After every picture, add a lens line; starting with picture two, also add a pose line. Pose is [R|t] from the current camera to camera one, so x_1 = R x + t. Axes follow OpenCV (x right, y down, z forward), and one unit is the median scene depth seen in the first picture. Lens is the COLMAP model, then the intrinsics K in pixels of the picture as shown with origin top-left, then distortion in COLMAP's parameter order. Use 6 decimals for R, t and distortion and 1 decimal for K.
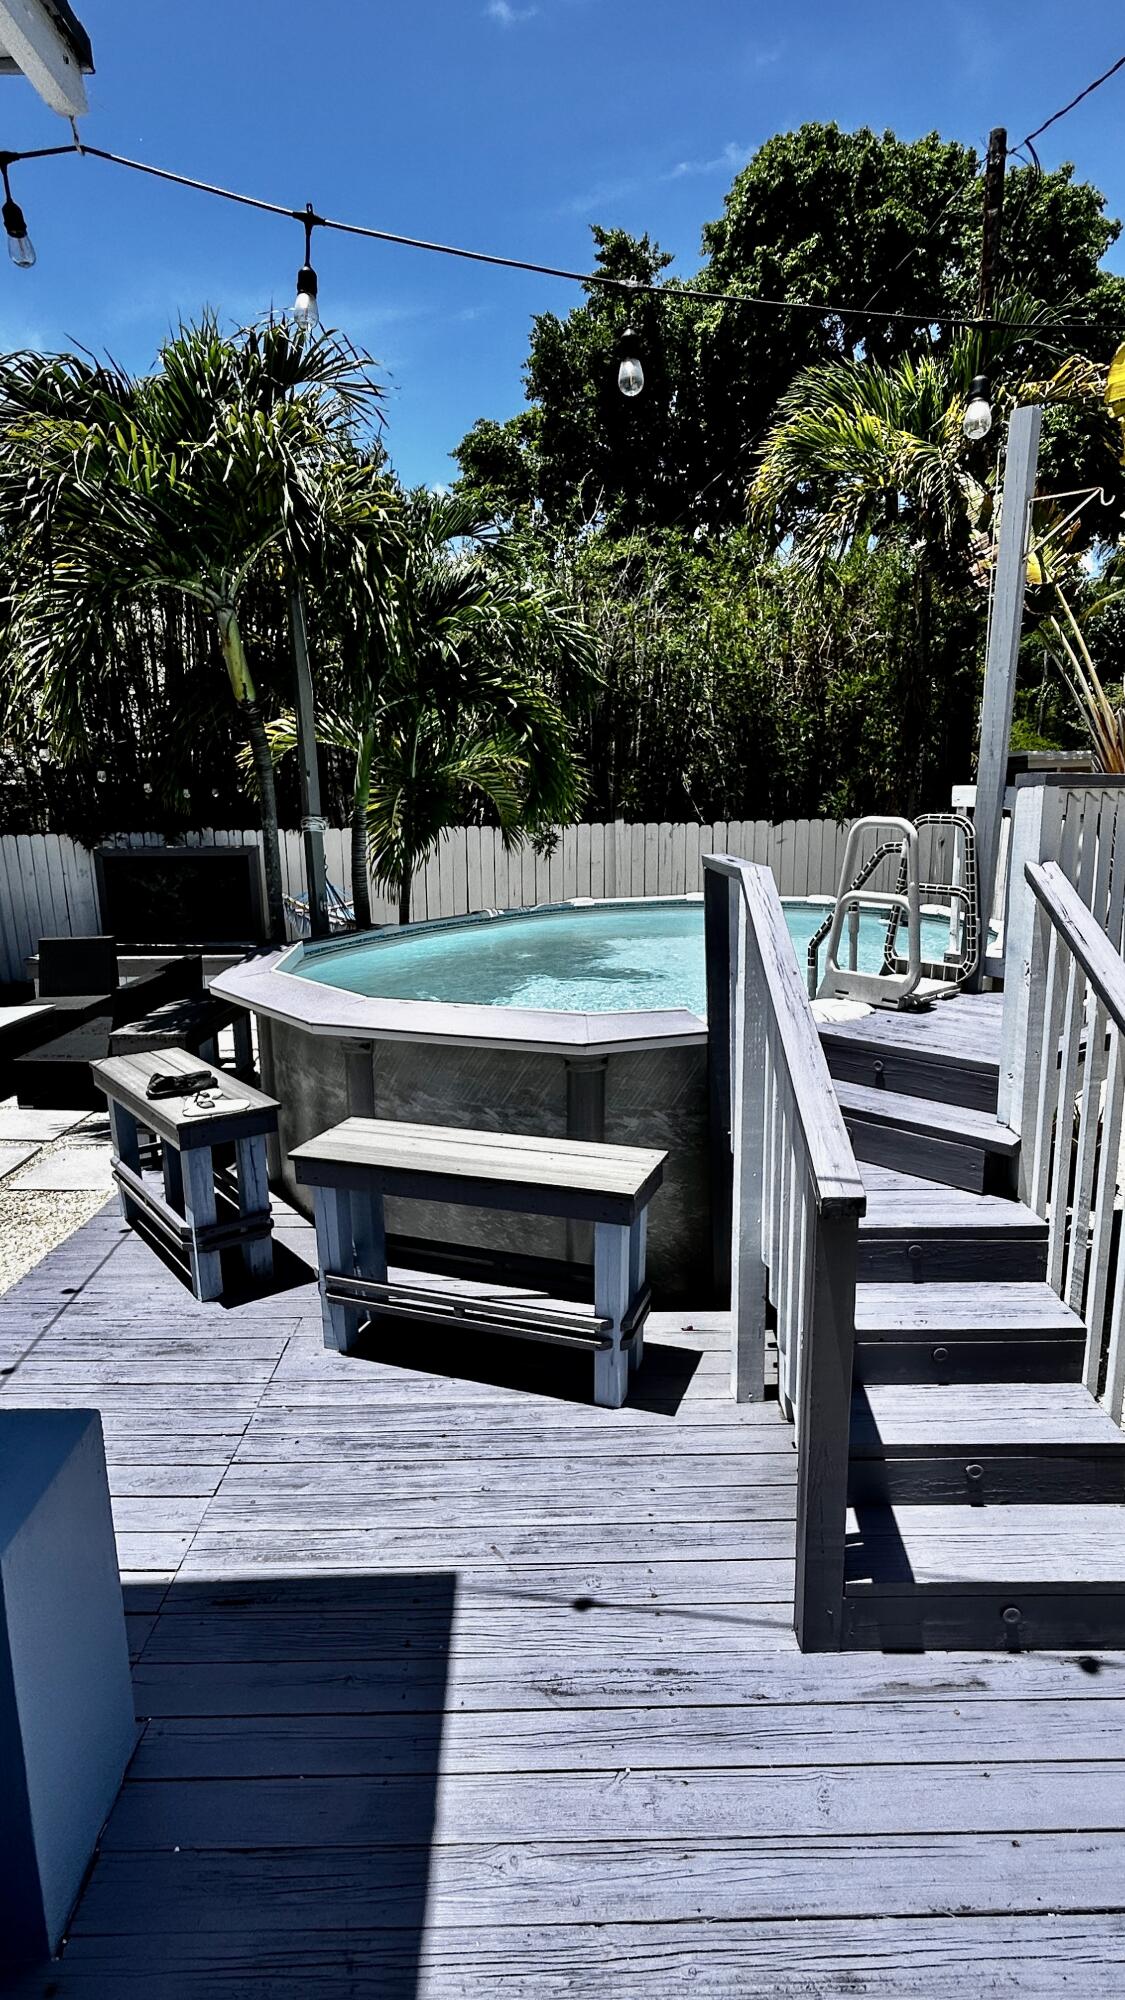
lens RADIAL K [[1037.6, 0, 570.8], [0, 1037.6, 1005.9], [0, 0, 1]] dist [-0.006251, -0.000454]
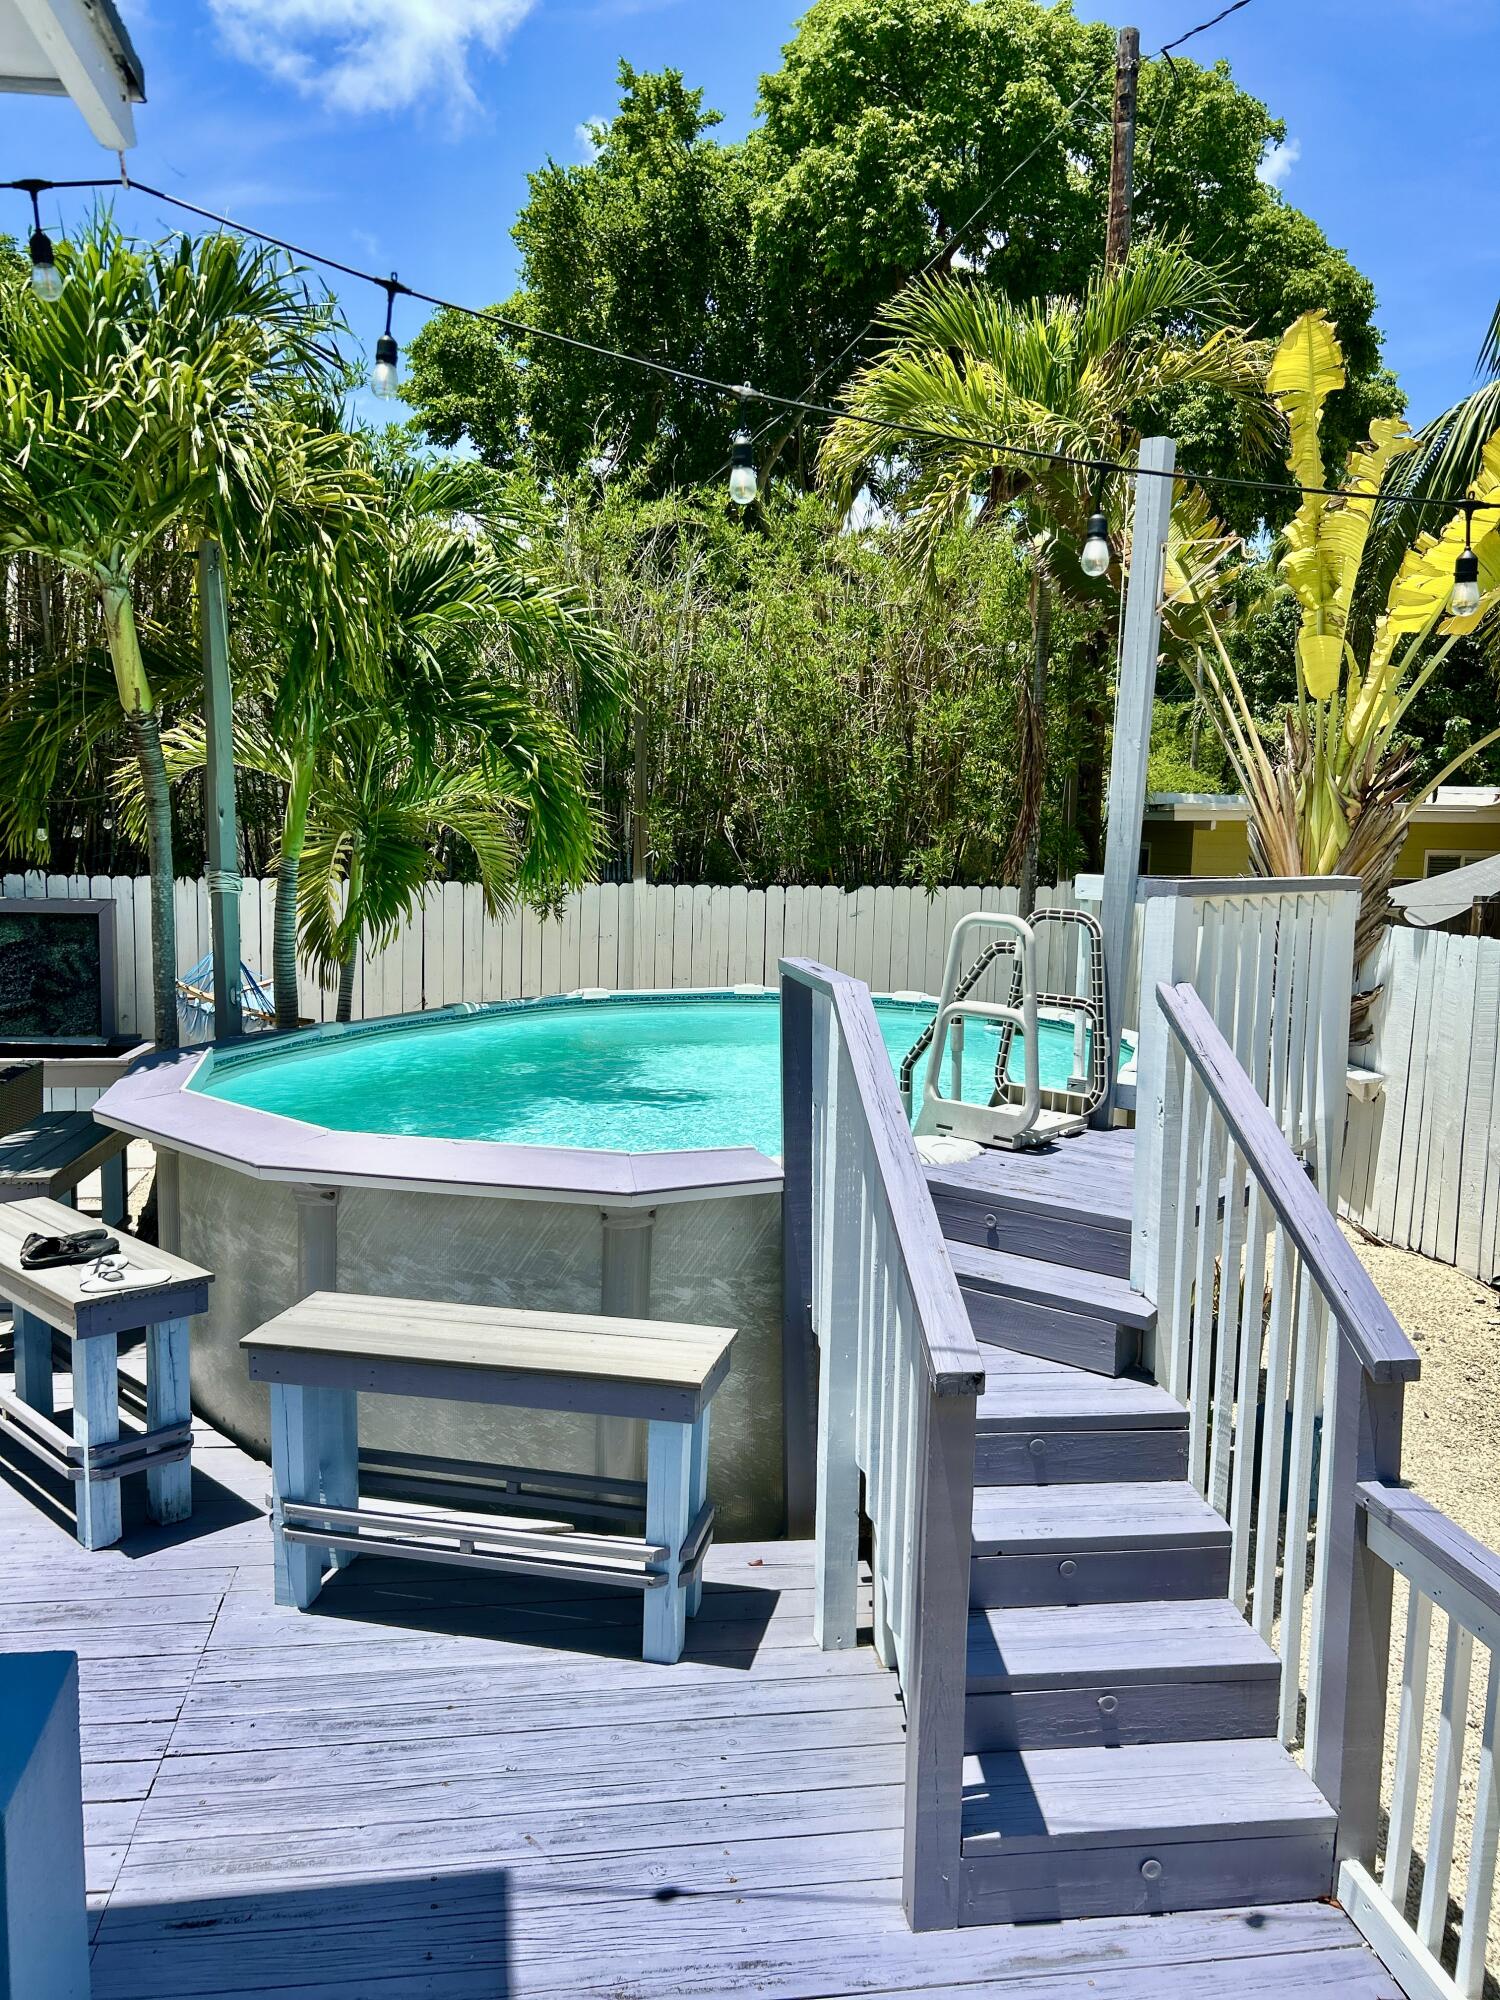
lens RADIAL K [[1518.5, 0, 763.8], [0, 1518.5, 1007.7], [0, 0, 1]] dist [0.051679, -0.062945]
pose [[0.989125, 0.019765, 0.145741, -0.054258], [-0.008128, 0.996761, -0.080011, -0.011381], [-0.146850, 0.077956, 0.986082, -0.156408]]
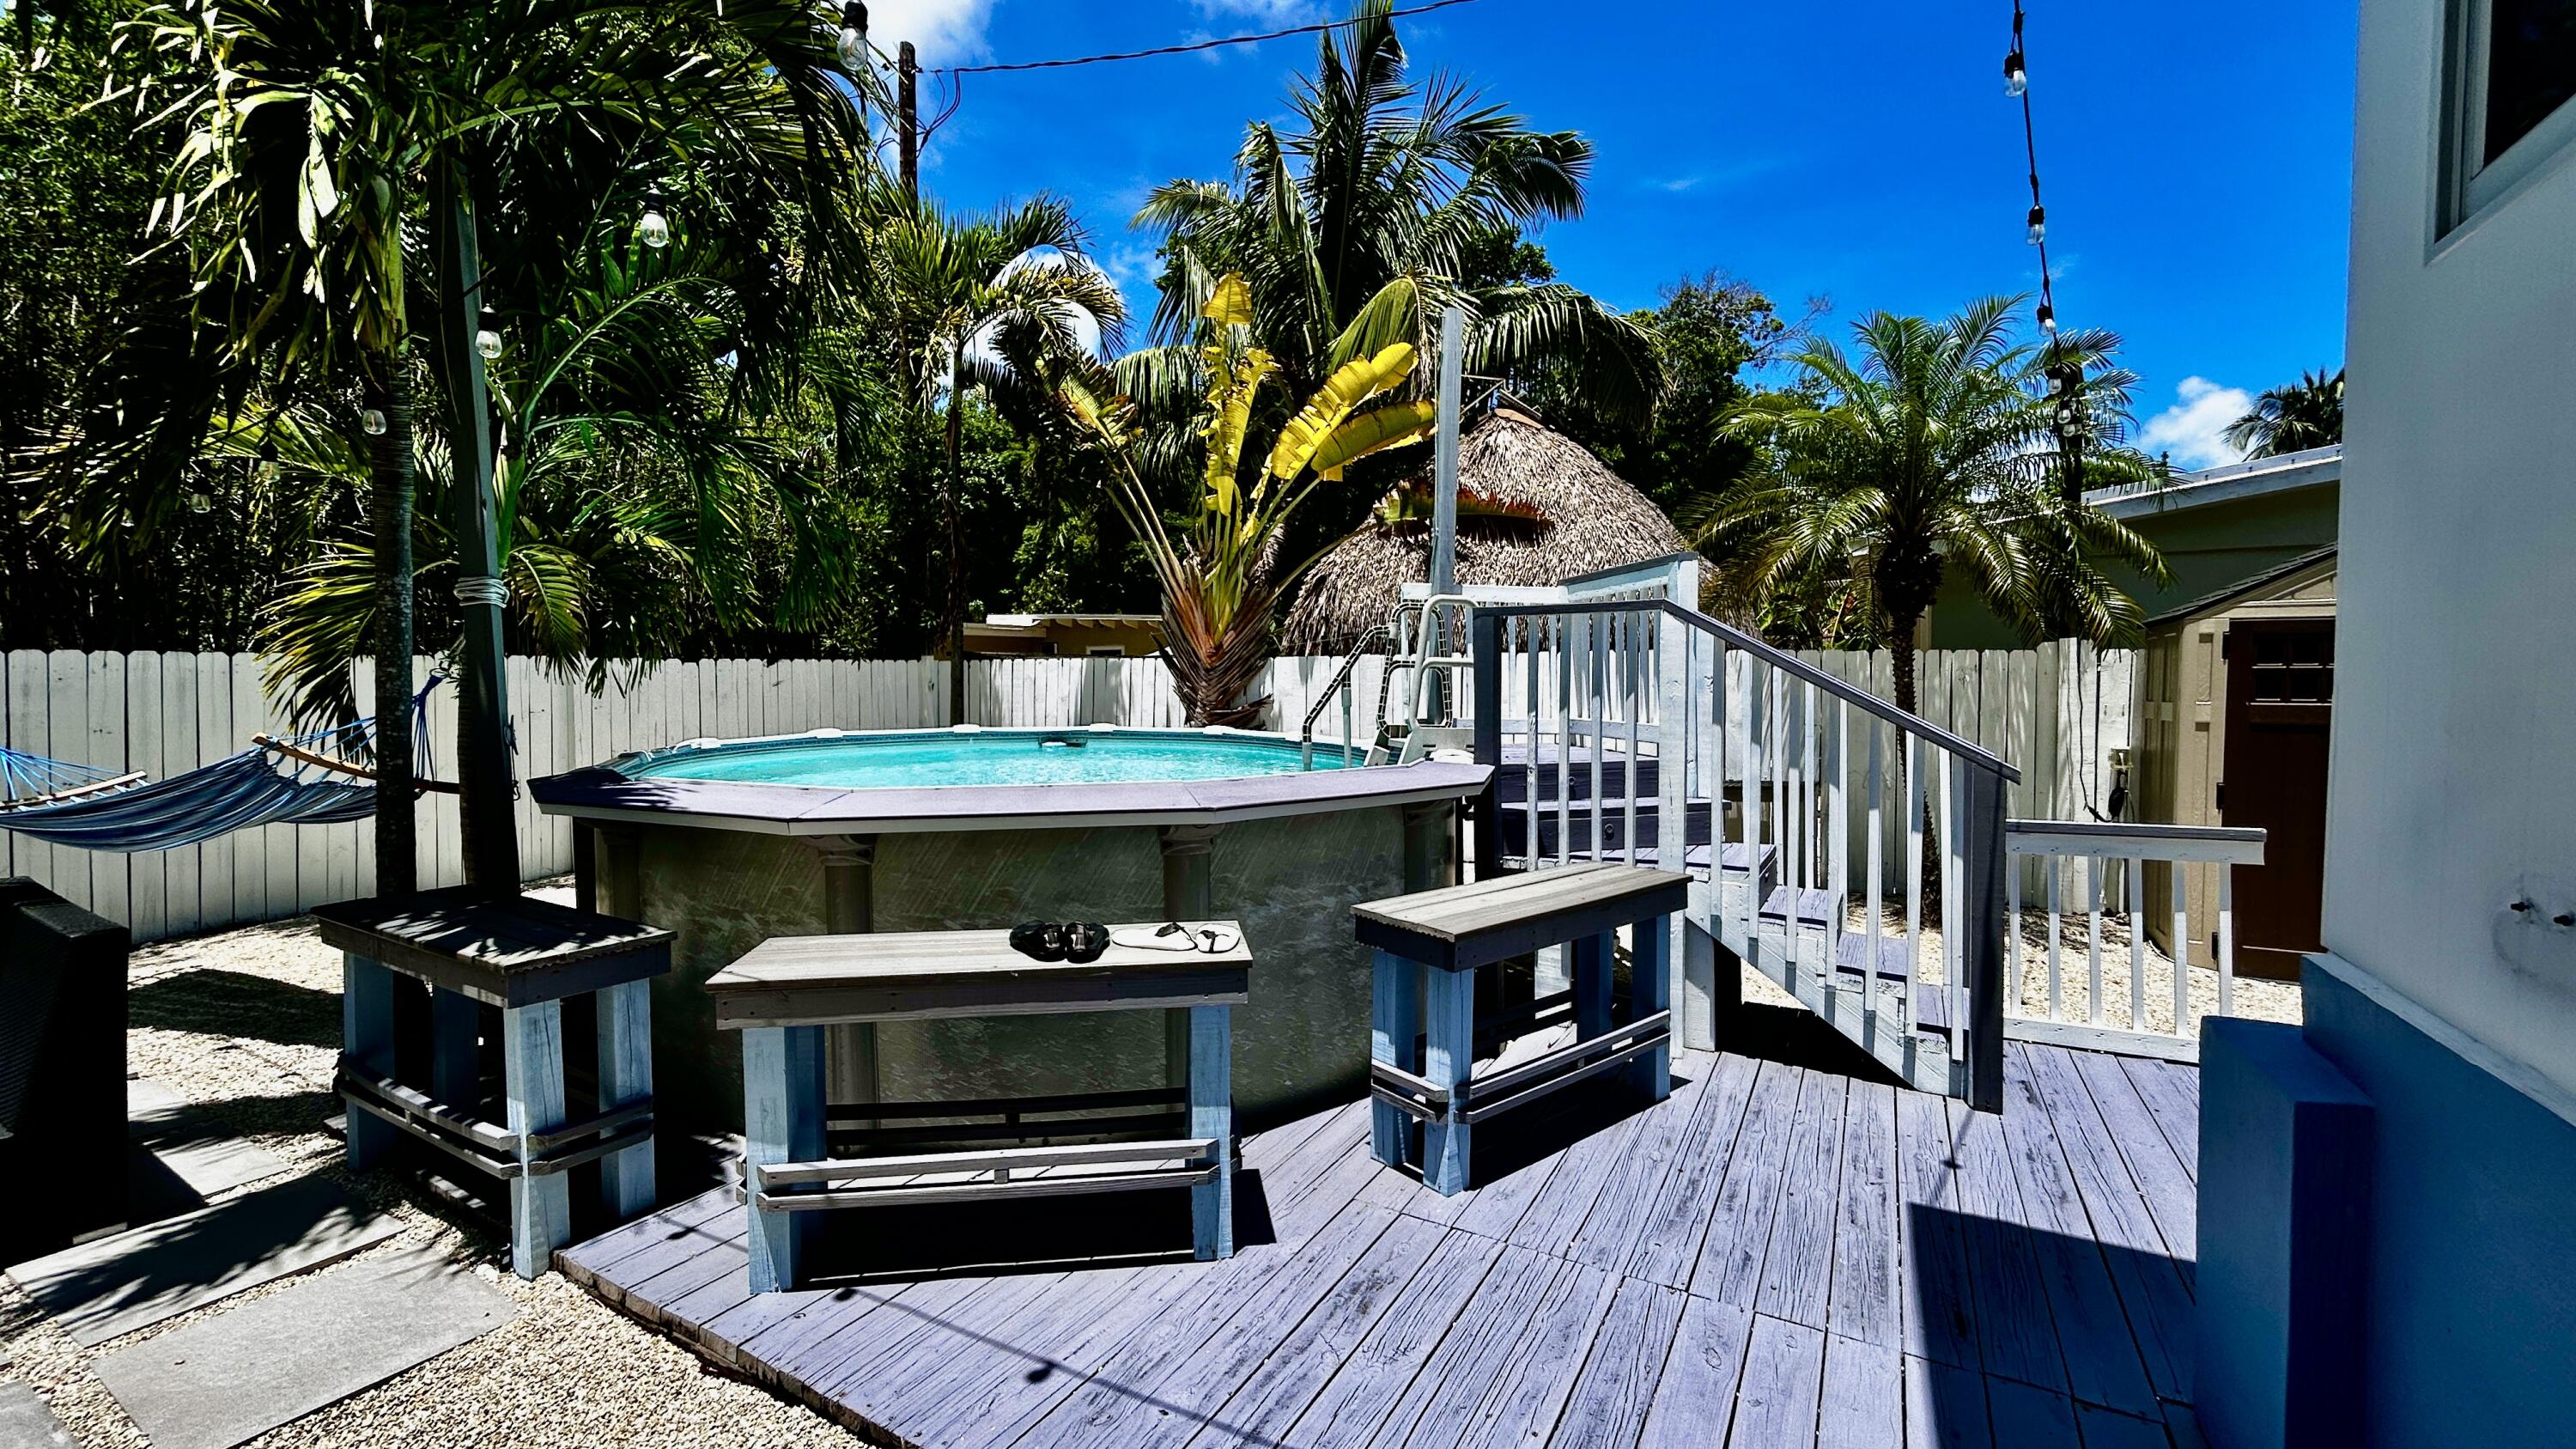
lens RADIAL K [[1042.5, 0, 1291.2], [0, 1042.5, 708.7], [0, 0, 1]] dist [-0.001735, 0.000377]
pose [[0.511438, -0.016611, 0.859160, -0.874877], [0.172222, 0.981509, -0.083543, 0.018144], [-0.841885, 0.190694, 0.504841, 0.586666]]
